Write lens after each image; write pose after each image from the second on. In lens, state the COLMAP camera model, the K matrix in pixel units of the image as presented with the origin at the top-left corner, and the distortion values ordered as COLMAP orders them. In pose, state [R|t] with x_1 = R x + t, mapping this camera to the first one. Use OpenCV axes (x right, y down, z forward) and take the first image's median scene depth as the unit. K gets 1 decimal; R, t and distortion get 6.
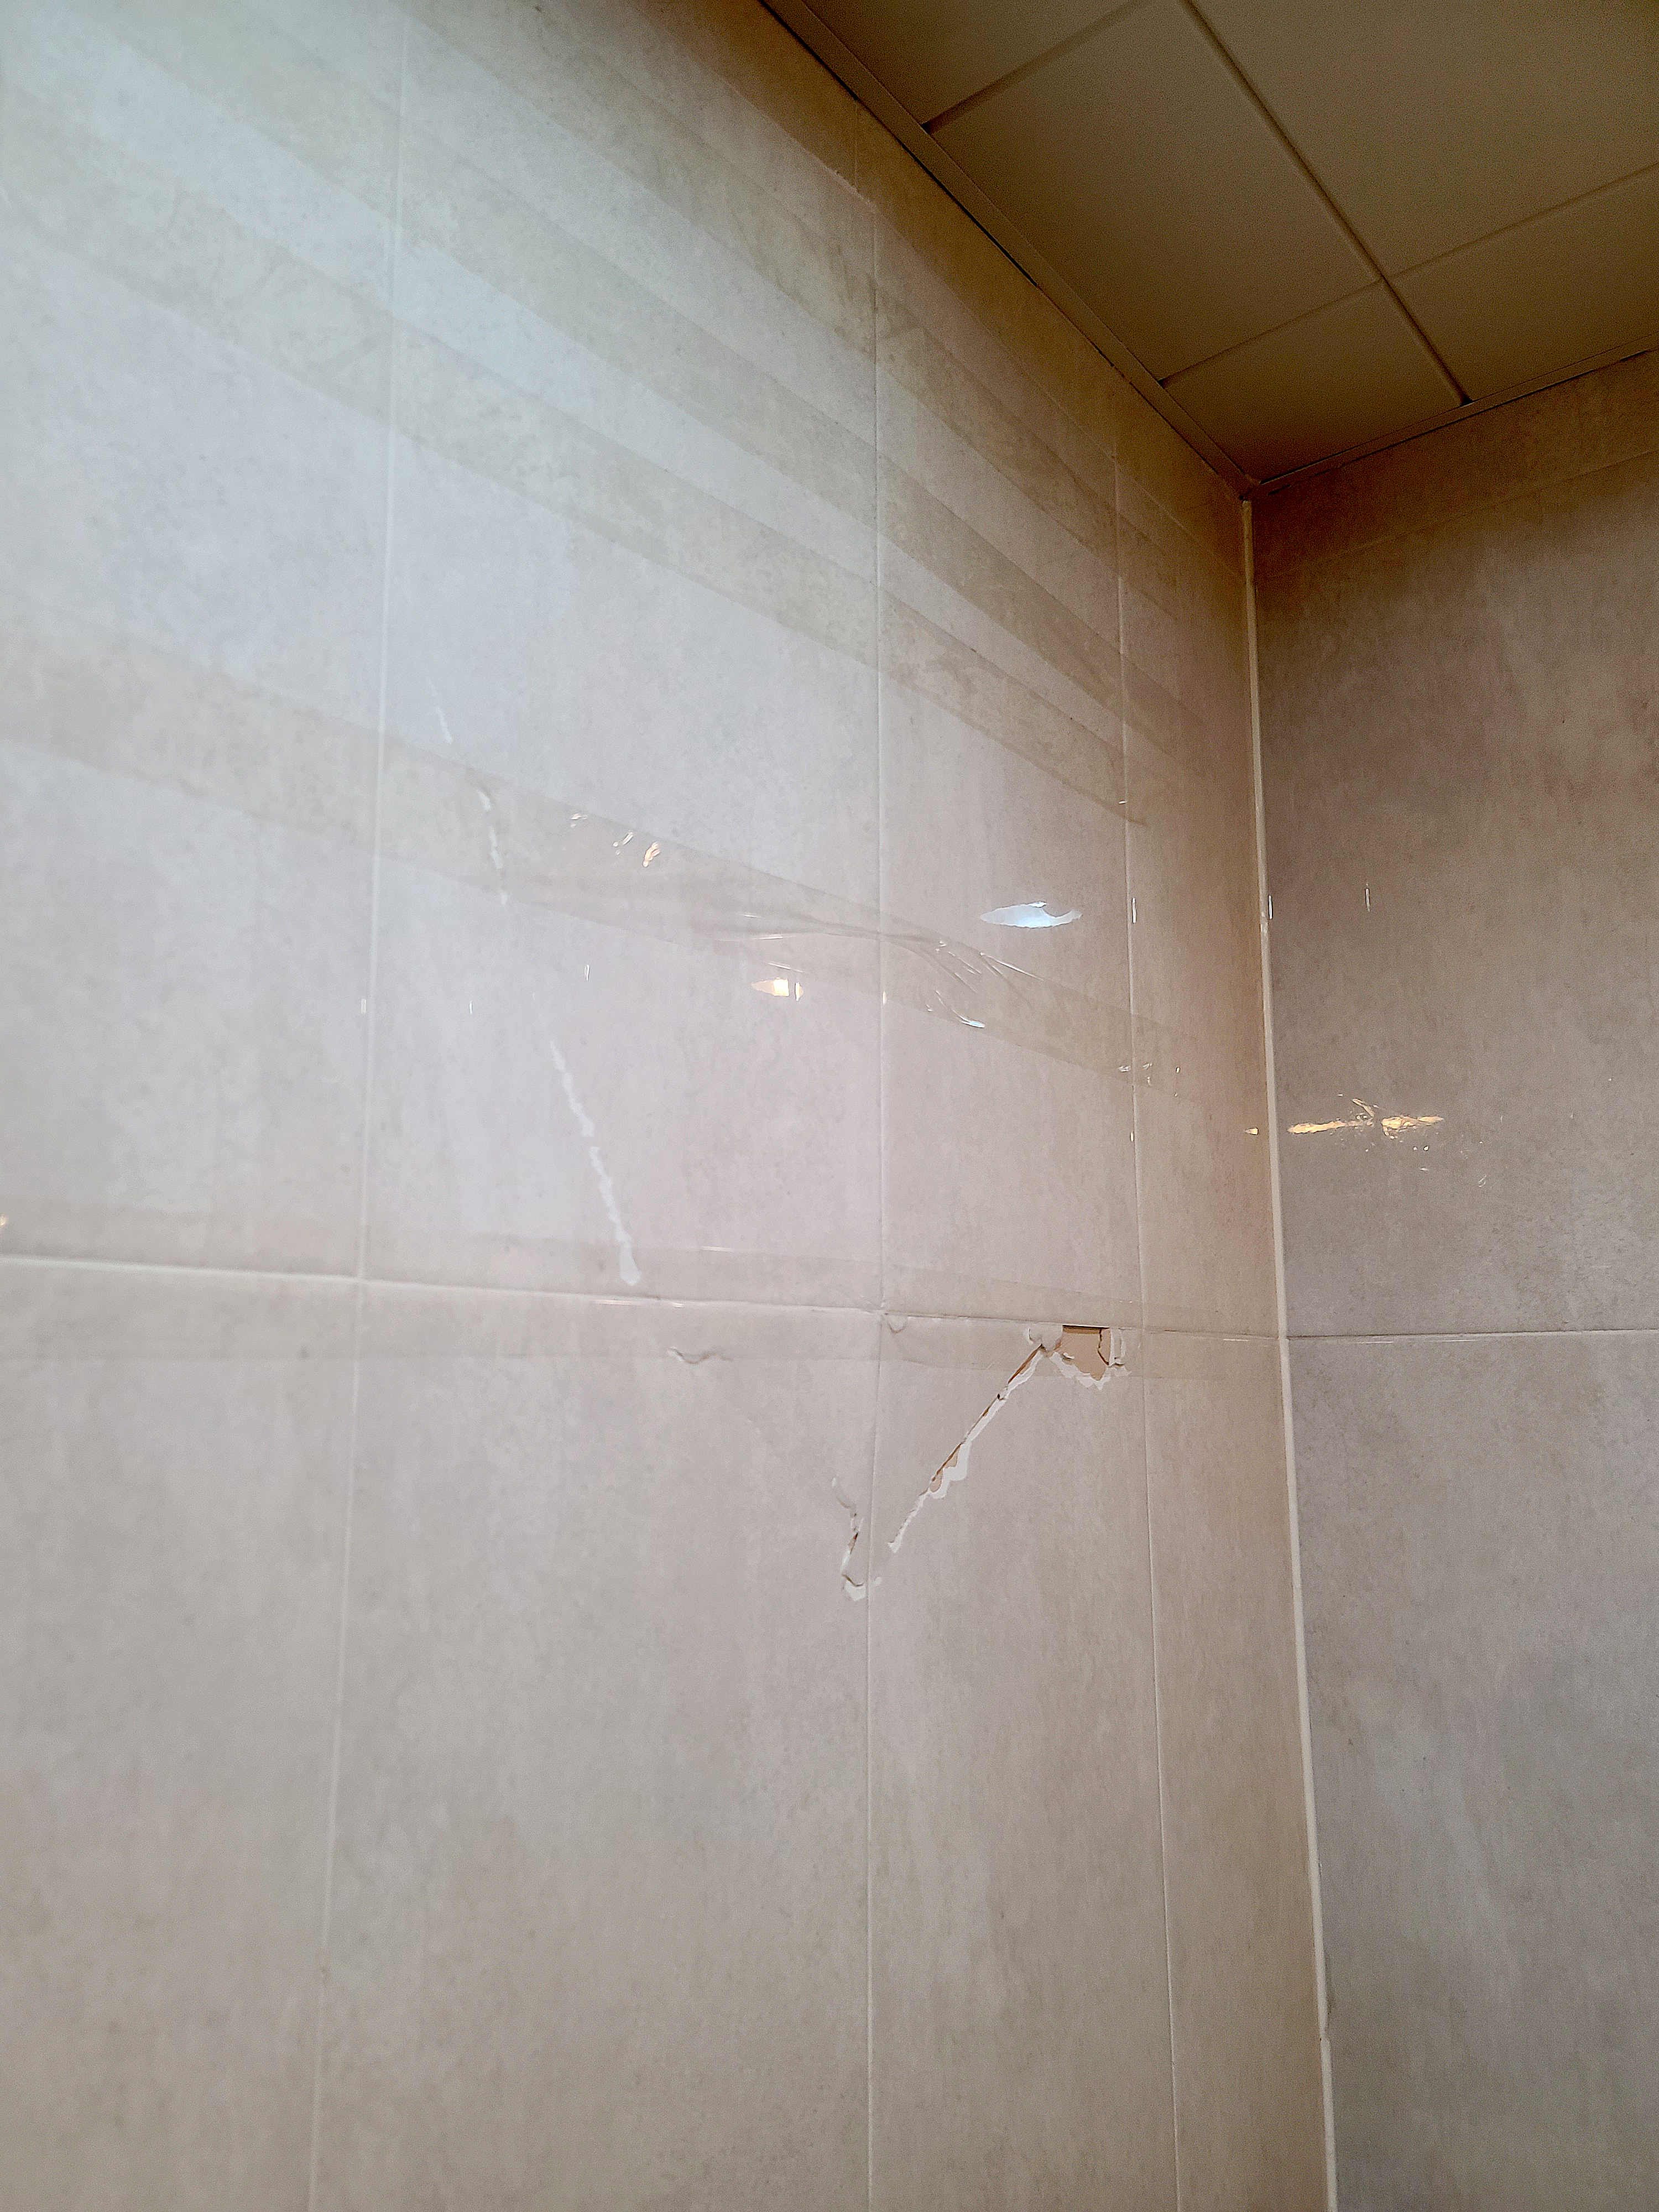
lens RADIAL K [[1633.6, 0, 829.8], [0, 1633.6, 1117.7], [0, 0, 1]] dist [0.048464, -0.010834]
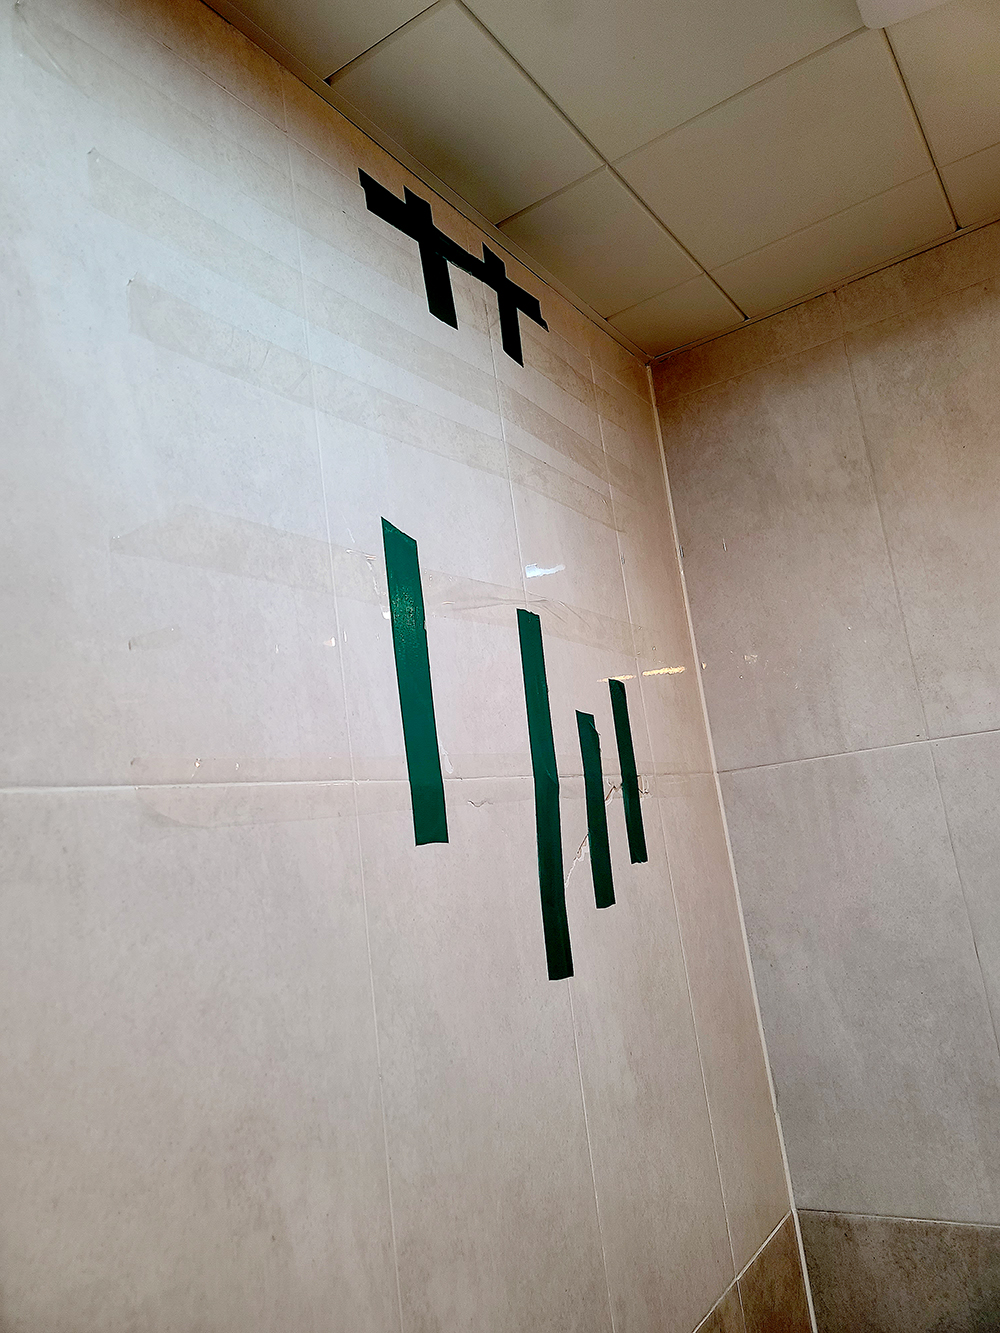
lens RADIAL K [[984.5, 0, 516.5], [0, 984.5, 635.1], [0, 0, 1]] dist [0.048464, -0.010834]
pose [[0.987765, -0.099582, 0.120019, -0.142641], [0.105222, 0.993579, -0.041588, -0.016179], [-0.115107, 0.053708, 0.991900, -0.285294]]
